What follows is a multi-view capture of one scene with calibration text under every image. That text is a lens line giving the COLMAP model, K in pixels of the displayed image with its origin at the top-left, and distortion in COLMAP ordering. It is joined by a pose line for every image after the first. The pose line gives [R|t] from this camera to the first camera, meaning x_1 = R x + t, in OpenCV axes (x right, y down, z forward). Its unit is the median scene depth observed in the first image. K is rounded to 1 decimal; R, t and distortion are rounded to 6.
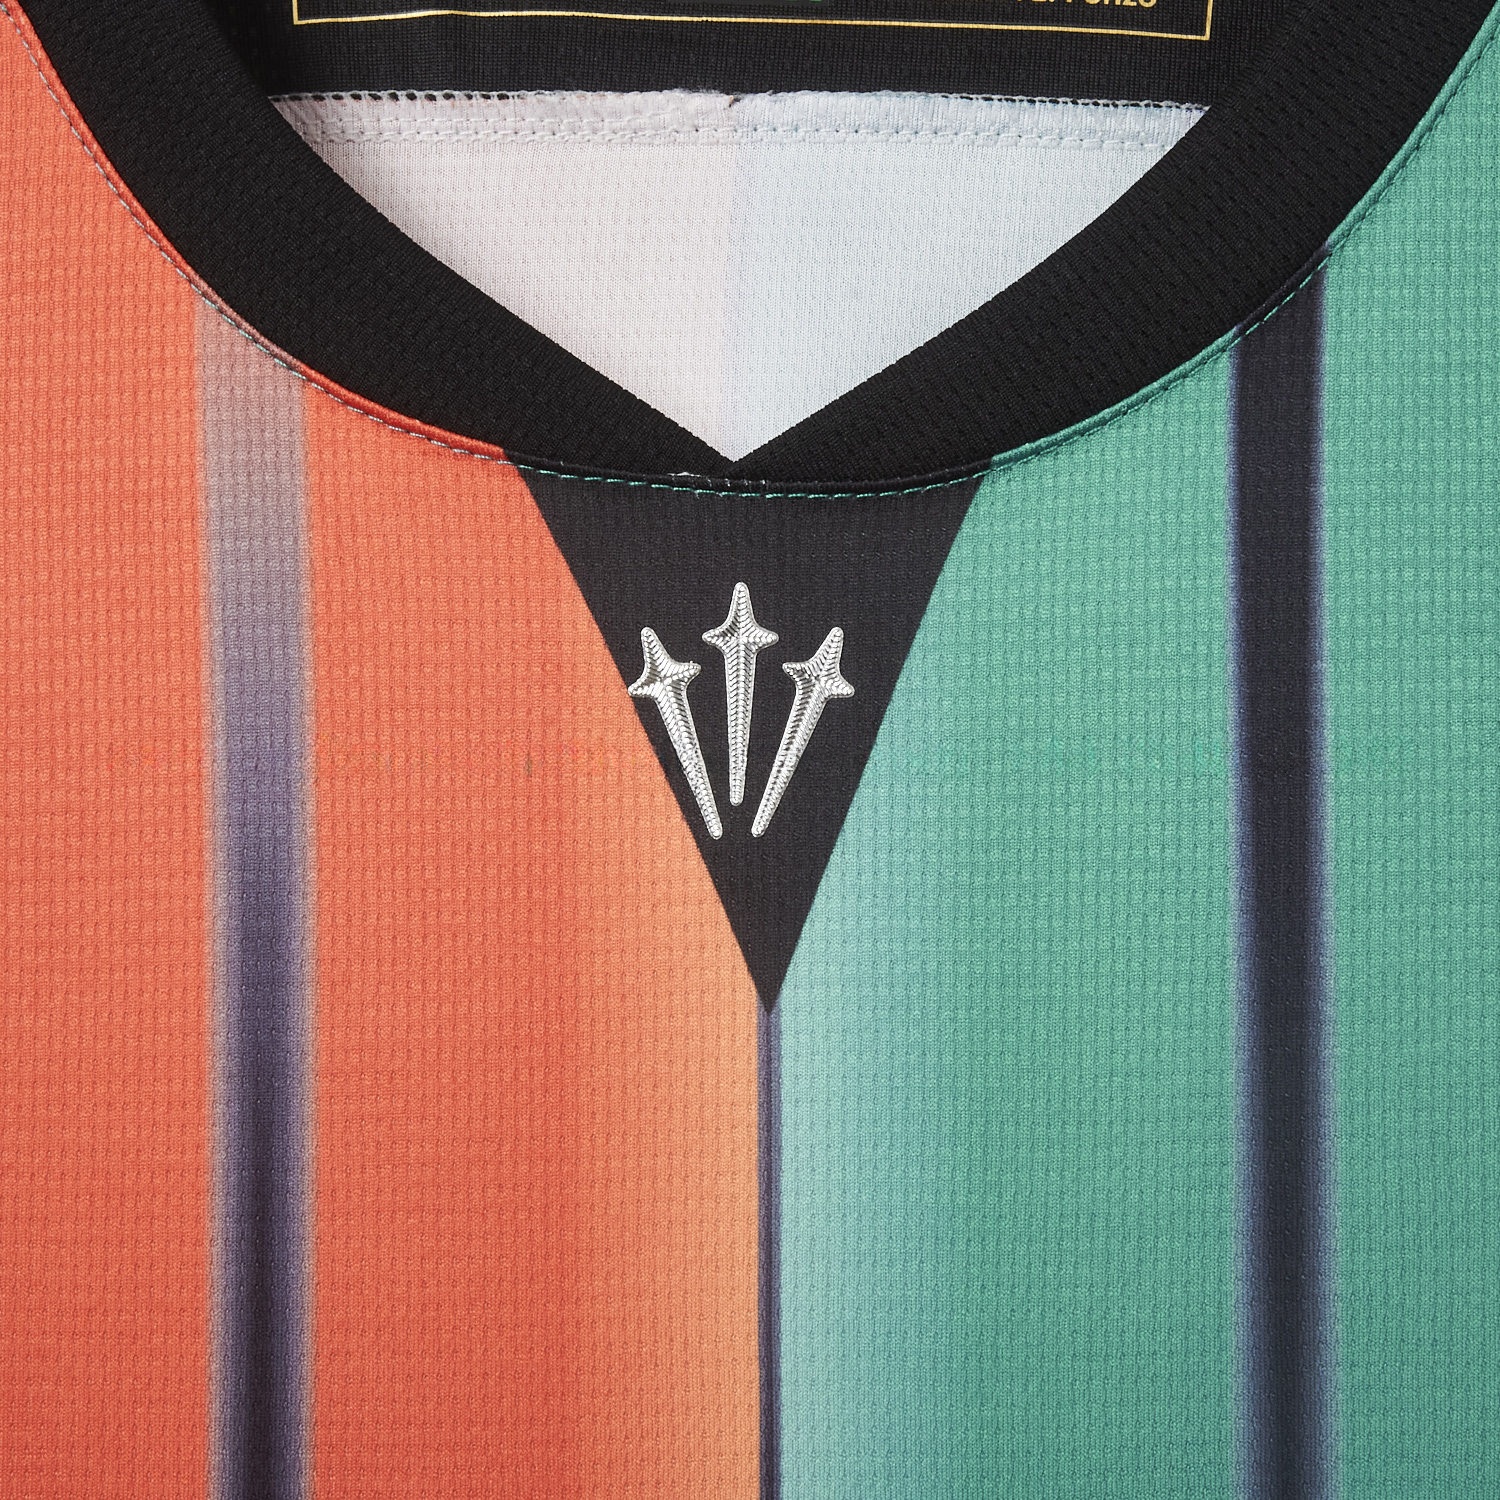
lens RADIAL K [[3359.9, 0, 747.5], [0, 3359.9, 748.2], [0, 0, 1]] dist [-0.079844, 0.000000]
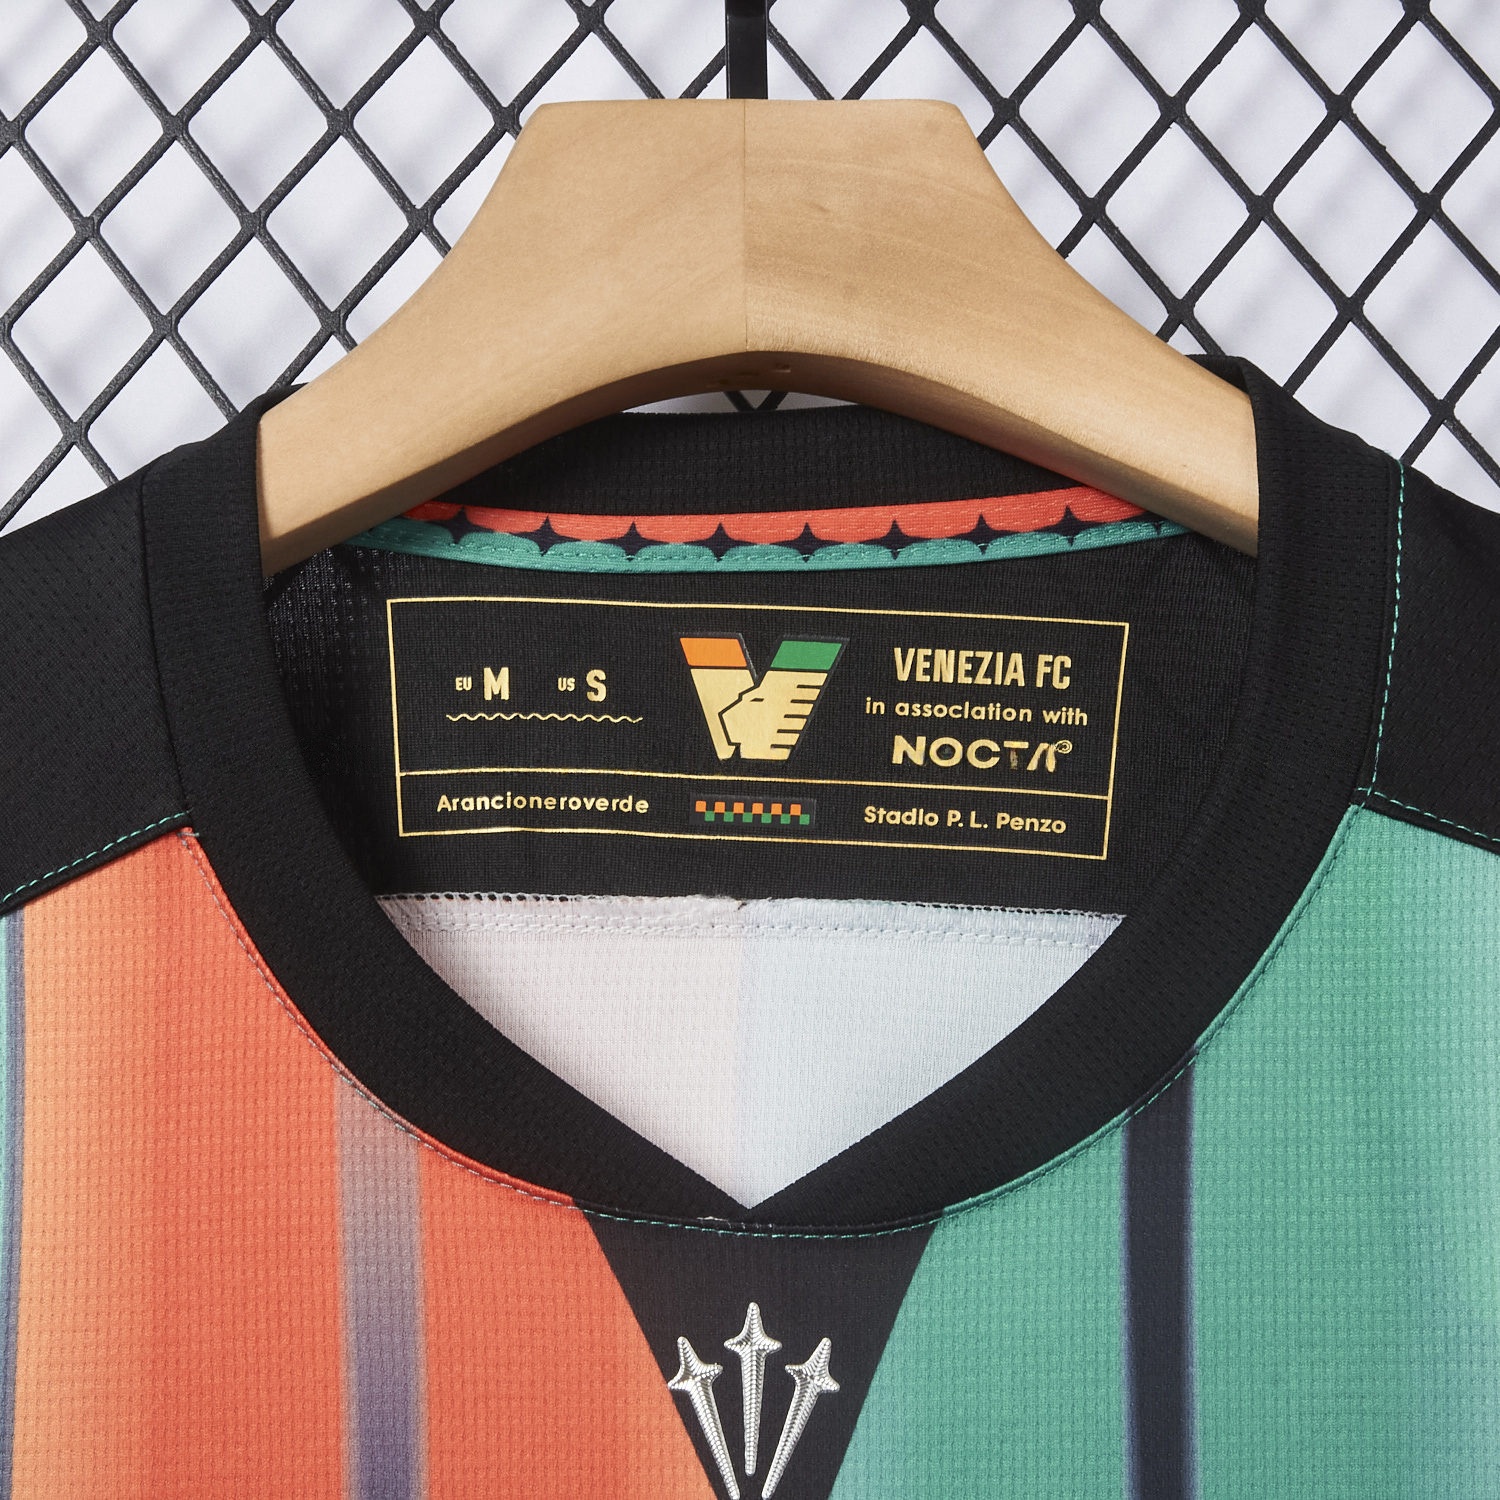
lens RADIAL K [[3359.9, 0, 752.9], [0, 3359.9, 750.9], [0, 0, 1]] dist [-0.079844, 0.000000]
pose [[0.999389, 0.005437, 0.034536, -0.048444], [-0.002440, 0.996271, -0.086239, -0.150590], [-0.034877, 0.086102, 0.995676, -0.325817]]
